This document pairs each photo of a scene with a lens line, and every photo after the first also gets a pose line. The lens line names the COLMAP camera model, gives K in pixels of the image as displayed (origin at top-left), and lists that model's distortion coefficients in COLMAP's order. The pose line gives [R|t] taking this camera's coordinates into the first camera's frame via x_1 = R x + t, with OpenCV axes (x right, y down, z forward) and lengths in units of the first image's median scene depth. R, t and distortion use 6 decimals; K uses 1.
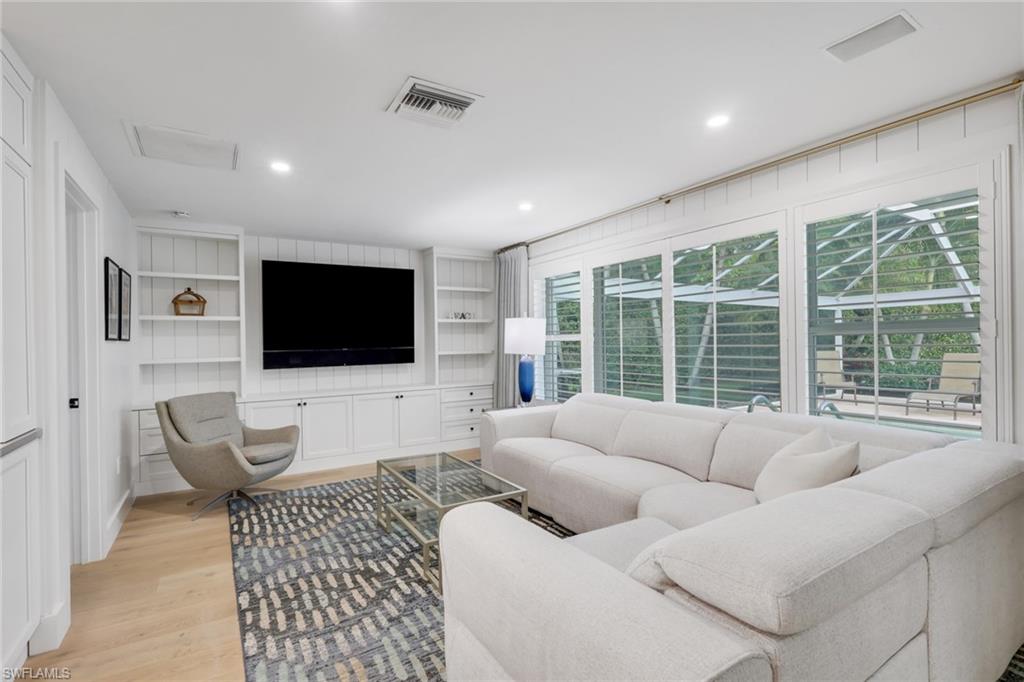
lens RADIAL K [[478.7, 0, 512.0], [0, 478.7, 341.0], [0, 0, 1]] dist [0.001871, 0.000467]
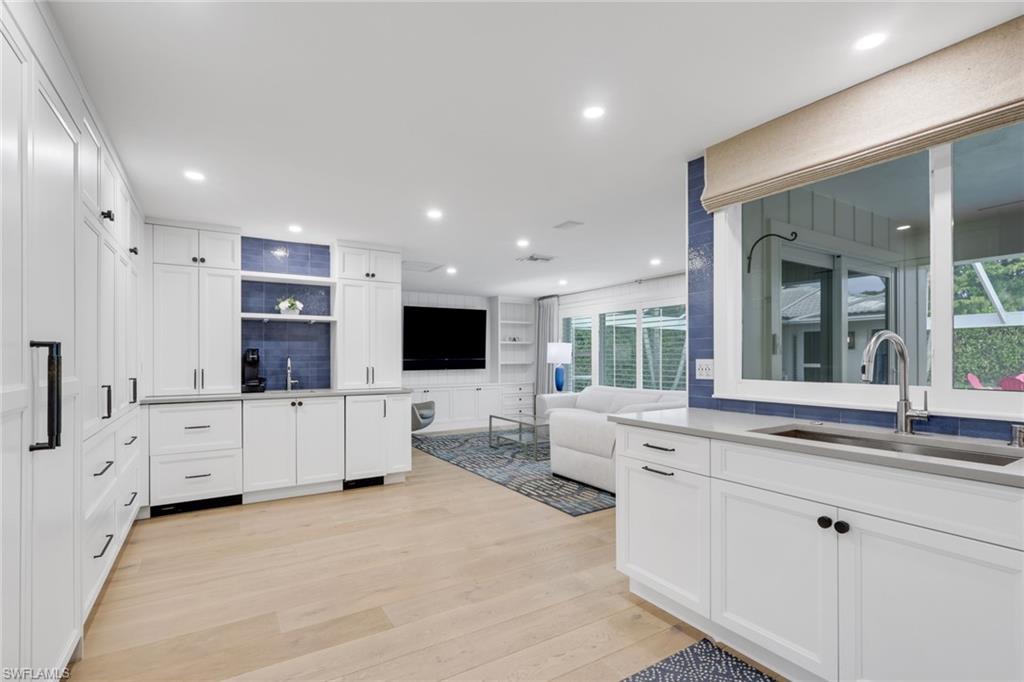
lens RADIAL K [[485.8, 0, 514.2], [0, 485.8, 354.3], [0, 0, 1]] dist [-0.001095, -0.000071]
pose [[0.999880, 0.014315, 0.005863, -0.121708], [-0.014297, 0.999893, -0.003097, 0.001544], [-0.005906, 0.003013, 0.999978, -0.629490]]
